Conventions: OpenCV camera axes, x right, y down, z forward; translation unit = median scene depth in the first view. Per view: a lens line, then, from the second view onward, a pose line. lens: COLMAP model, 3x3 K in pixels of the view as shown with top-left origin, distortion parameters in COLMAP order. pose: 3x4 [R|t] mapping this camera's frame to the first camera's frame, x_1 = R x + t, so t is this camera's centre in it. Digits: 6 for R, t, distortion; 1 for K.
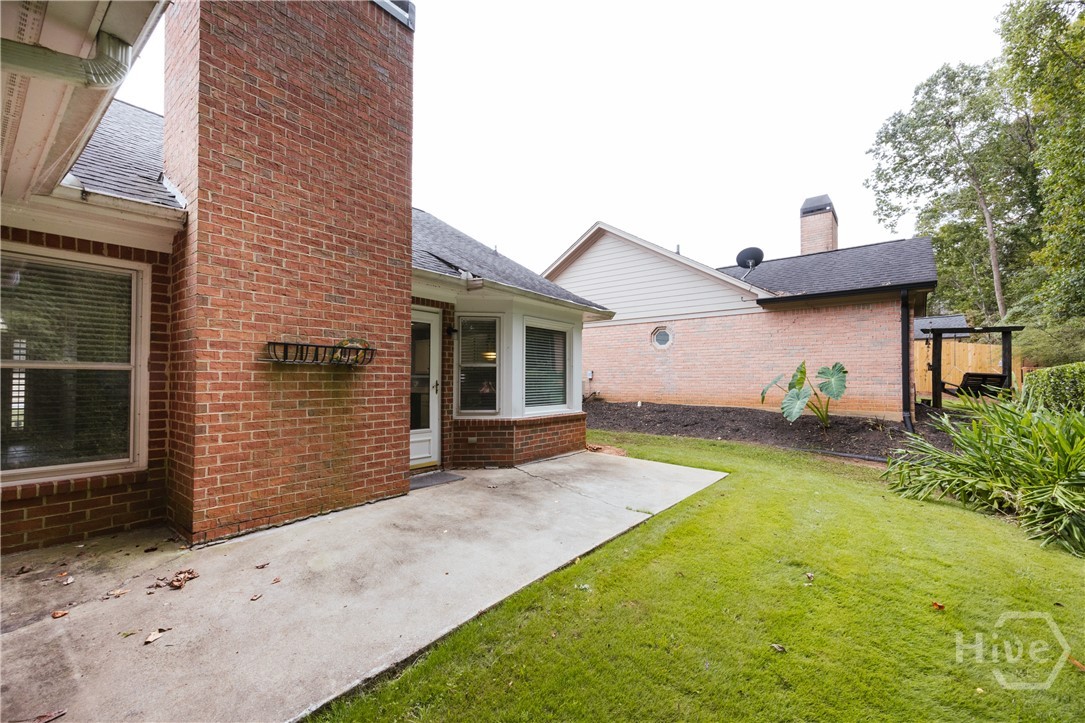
lens RADIAL K [[447.1, 0, 547.8], [0, 447.1, 374.8], [0, 0, 1]] dist [0.008634, -0.000121]
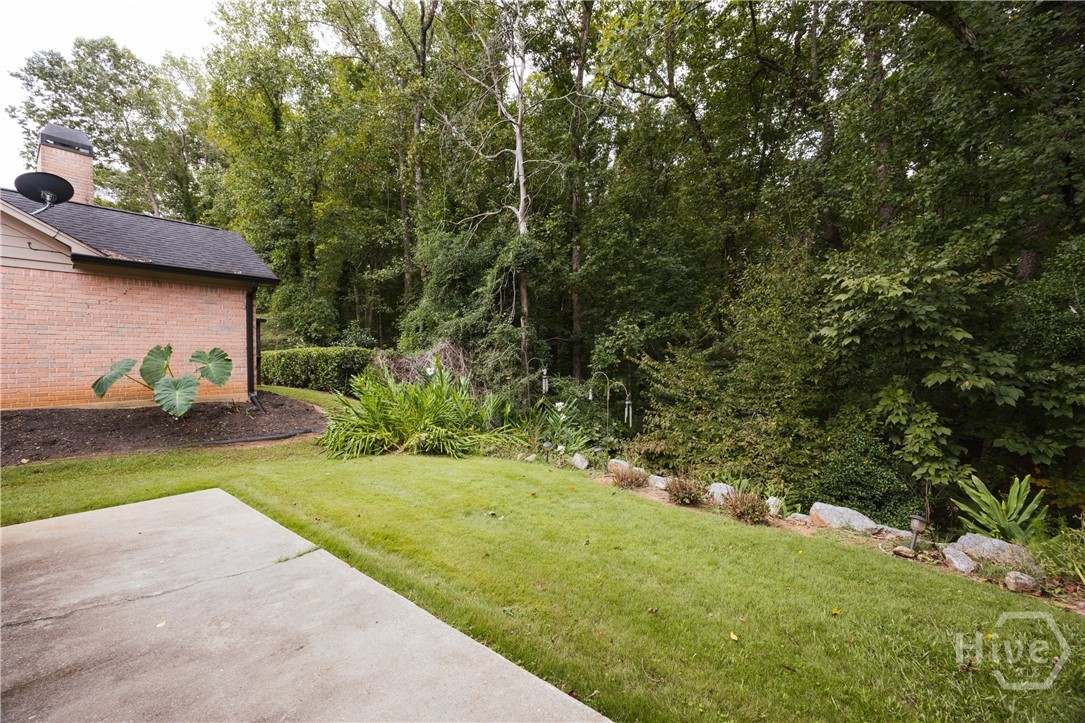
lens RADIAL K [[416.3, 0, 547.6], [0, 416.3, 356.7], [0, 0, 1]] dist [-0.002137, -0.000388]
pose [[-0.027029, -0.006634, 0.999613, -0.218632], [-0.006419, 0.999959, 0.006463, -0.014309], [-0.999614, -0.006242, -0.027070, 0.268348]]
